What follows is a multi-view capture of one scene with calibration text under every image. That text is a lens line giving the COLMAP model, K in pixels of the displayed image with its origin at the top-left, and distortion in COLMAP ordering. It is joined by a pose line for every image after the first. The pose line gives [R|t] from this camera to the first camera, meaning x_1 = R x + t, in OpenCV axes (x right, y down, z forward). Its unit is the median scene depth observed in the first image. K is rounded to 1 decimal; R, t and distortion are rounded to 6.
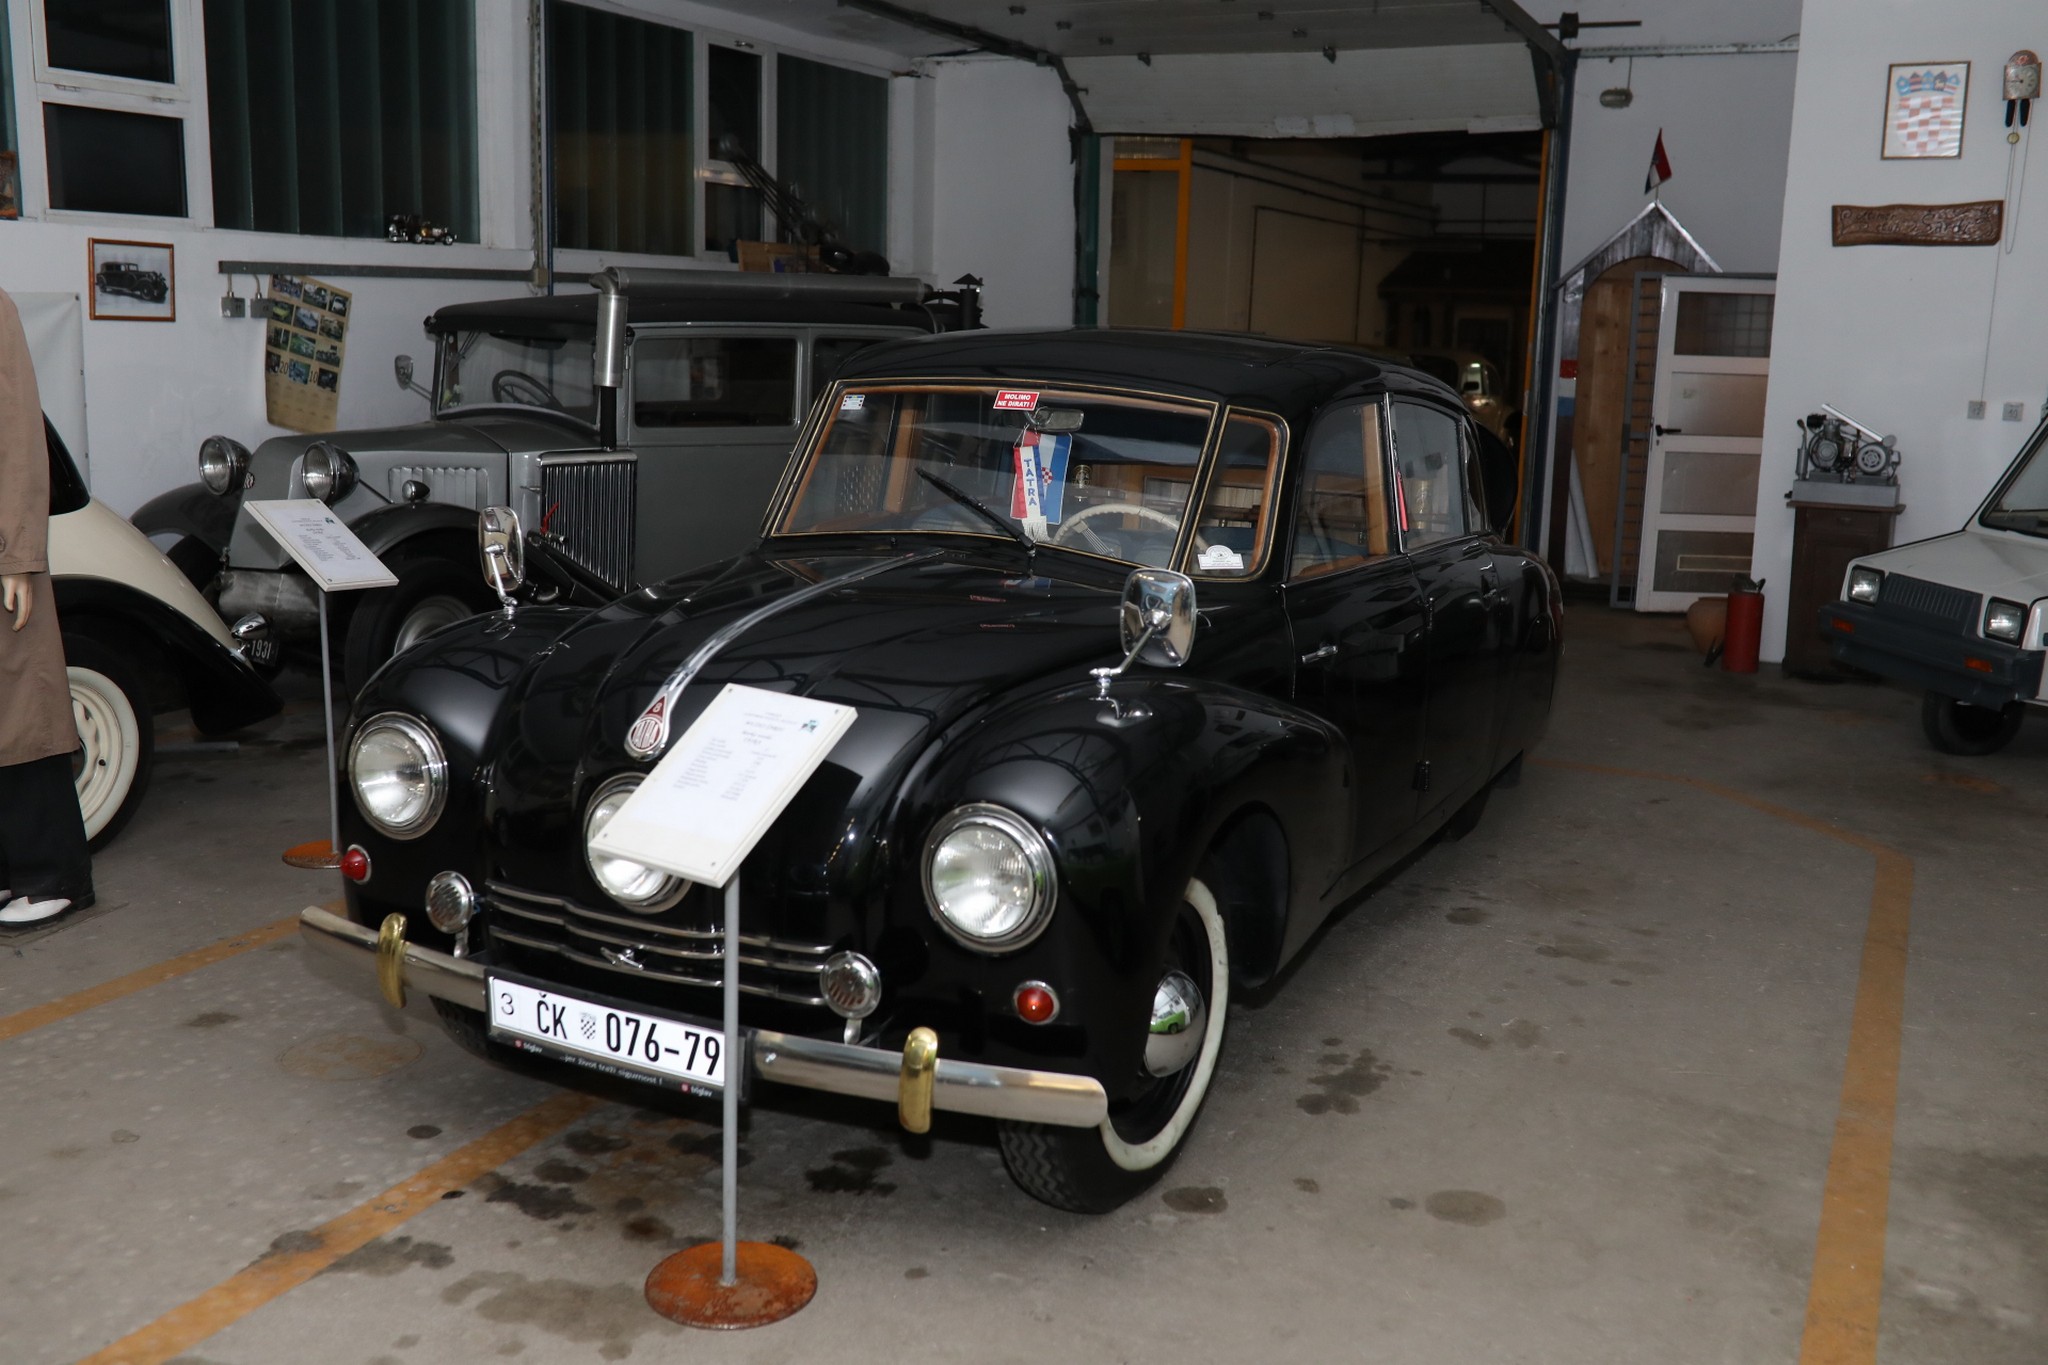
lens RADIAL K [[1950.6, 0, 1024.0], [0, 1950.6, 682.5], [0, 0, 1]] dist [-0.064961, 0.096110]
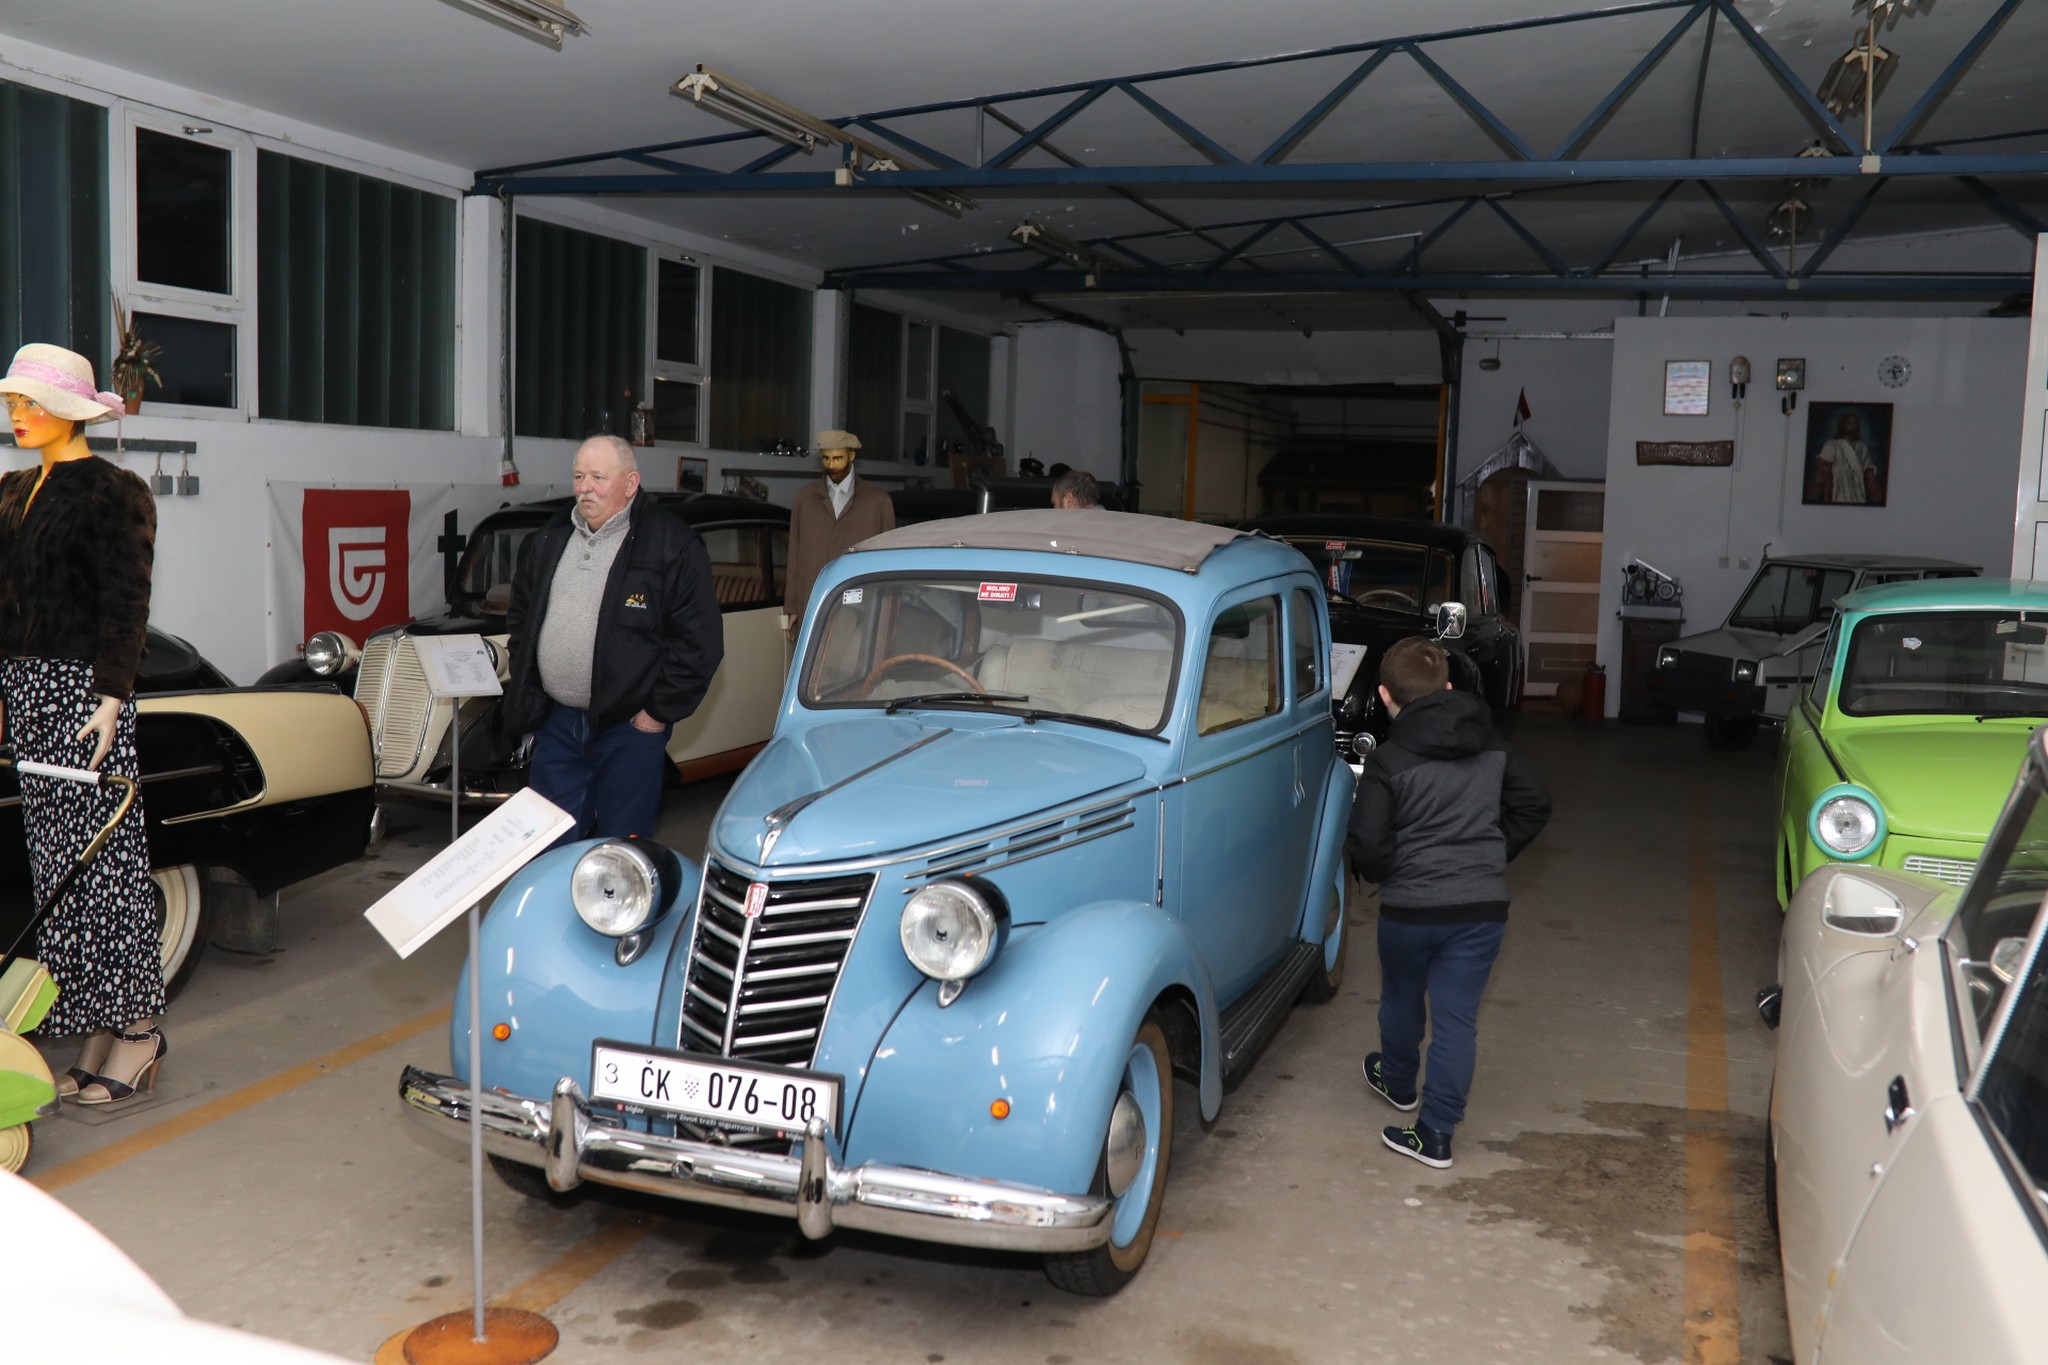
lens RADIAL K [[1950.6, 0, 1024.0], [0, 1950.6, 682.5], [0, 0, 1]] dist [-0.064961, 0.096110]
pose [[0.993657, -0.004100, 0.112380, -0.337200], [0.014186, 0.995922, -0.089098, 0.116565], [-0.111557, 0.090127, 0.989663, -0.660130]]
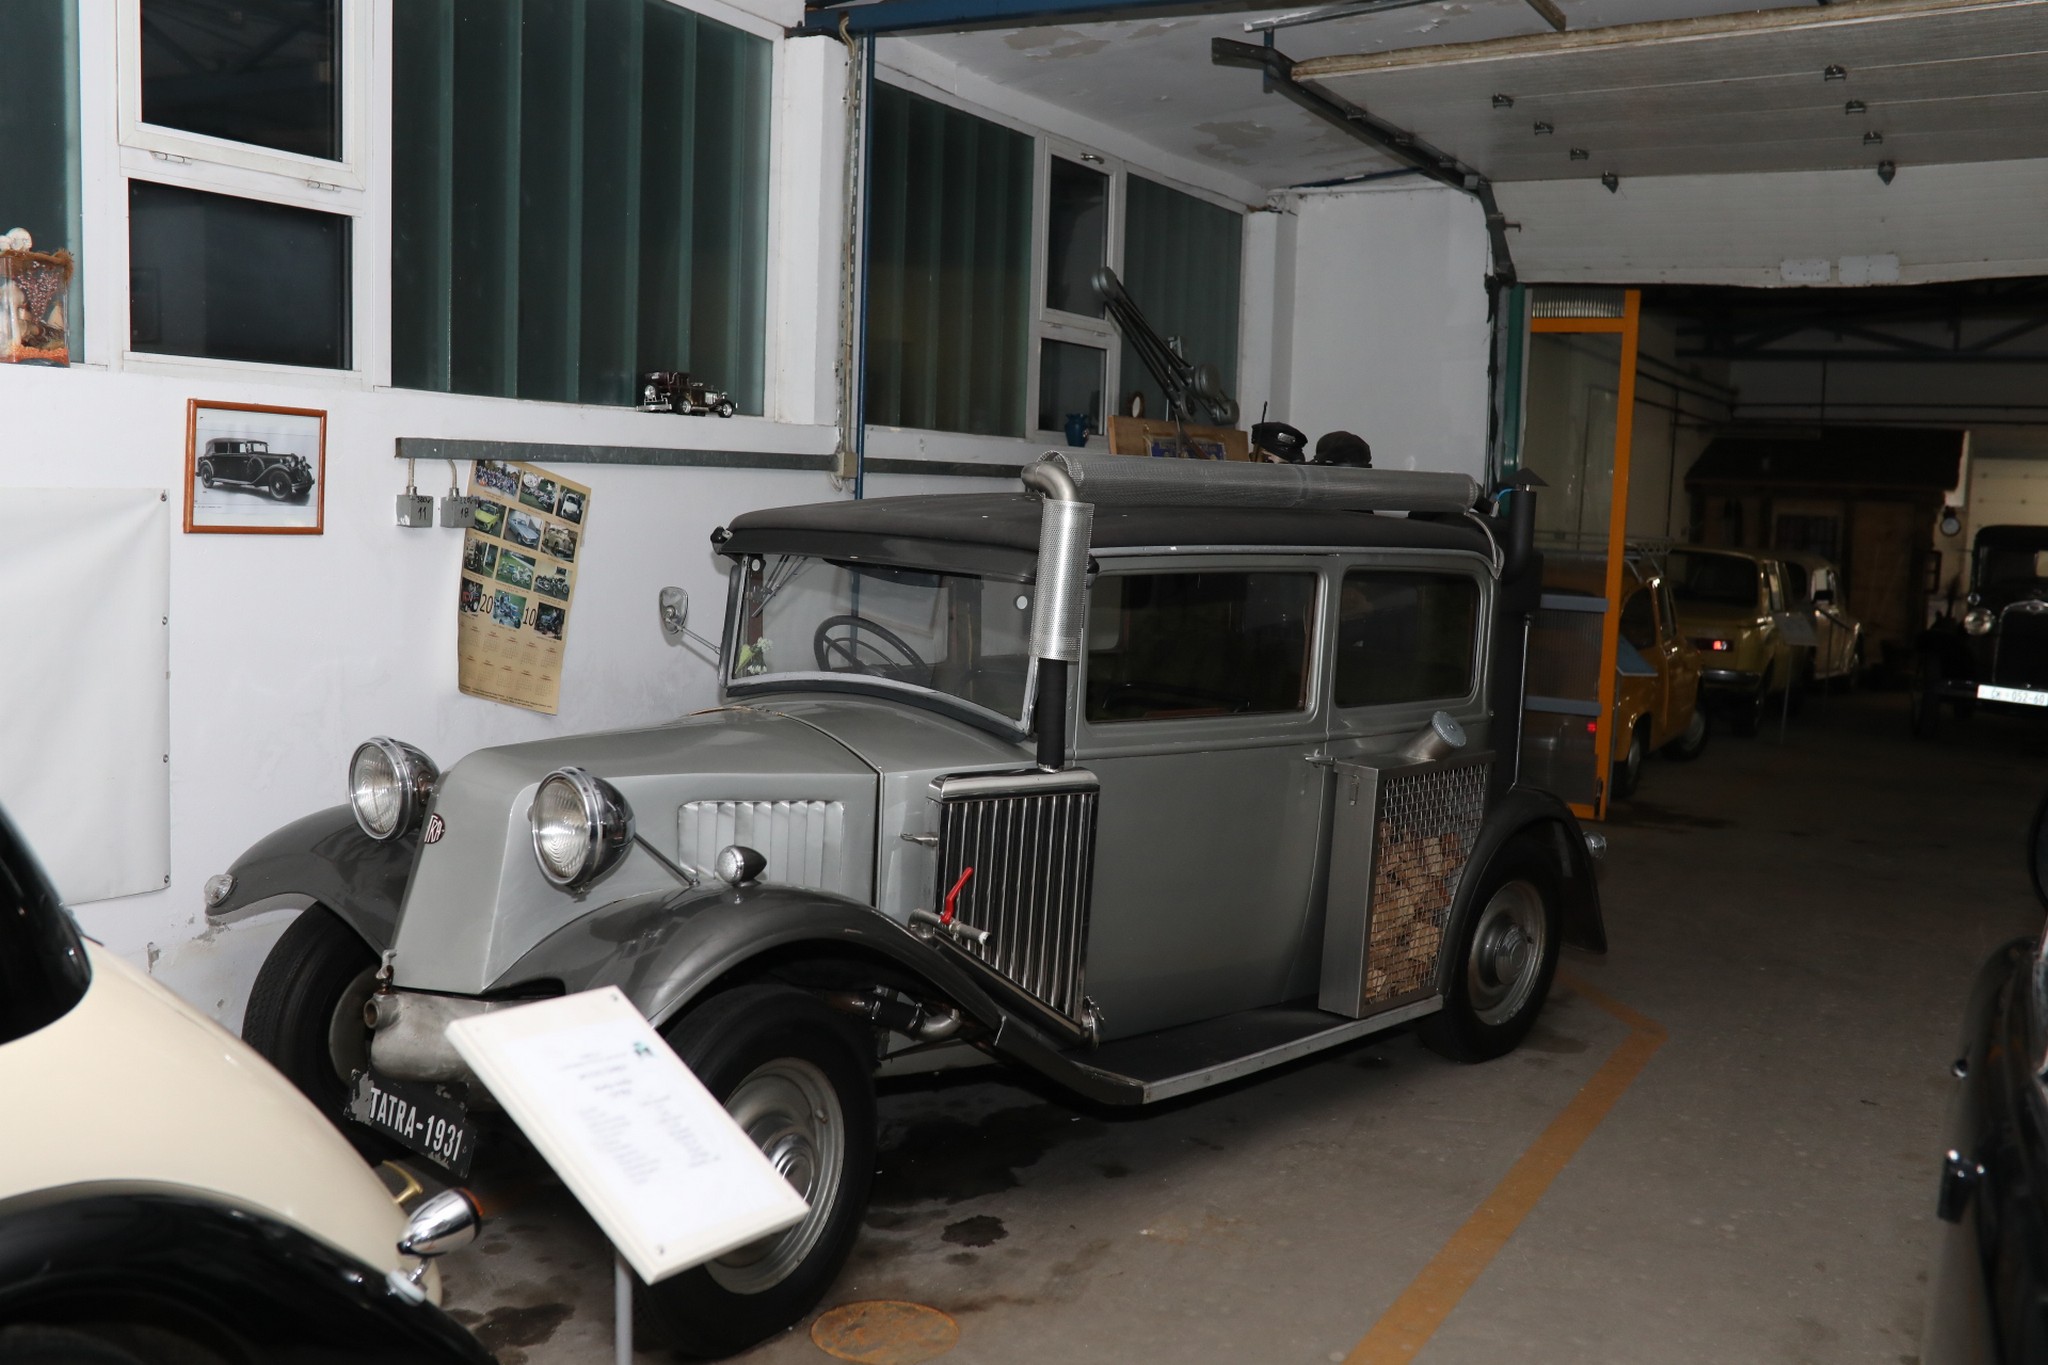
lens RADIAL K [[1950.6, 0, 1024.0], [0, 1950.6, 682.5], [0, 0, 1]] dist [-0.064961, 0.096110]
pose [[0.997587, 0.013480, -0.068113, -0.165016], [-0.019708, 0.995600, -0.091605, -0.083264], [0.066579, 0.092727, 0.993463, 0.385464]]
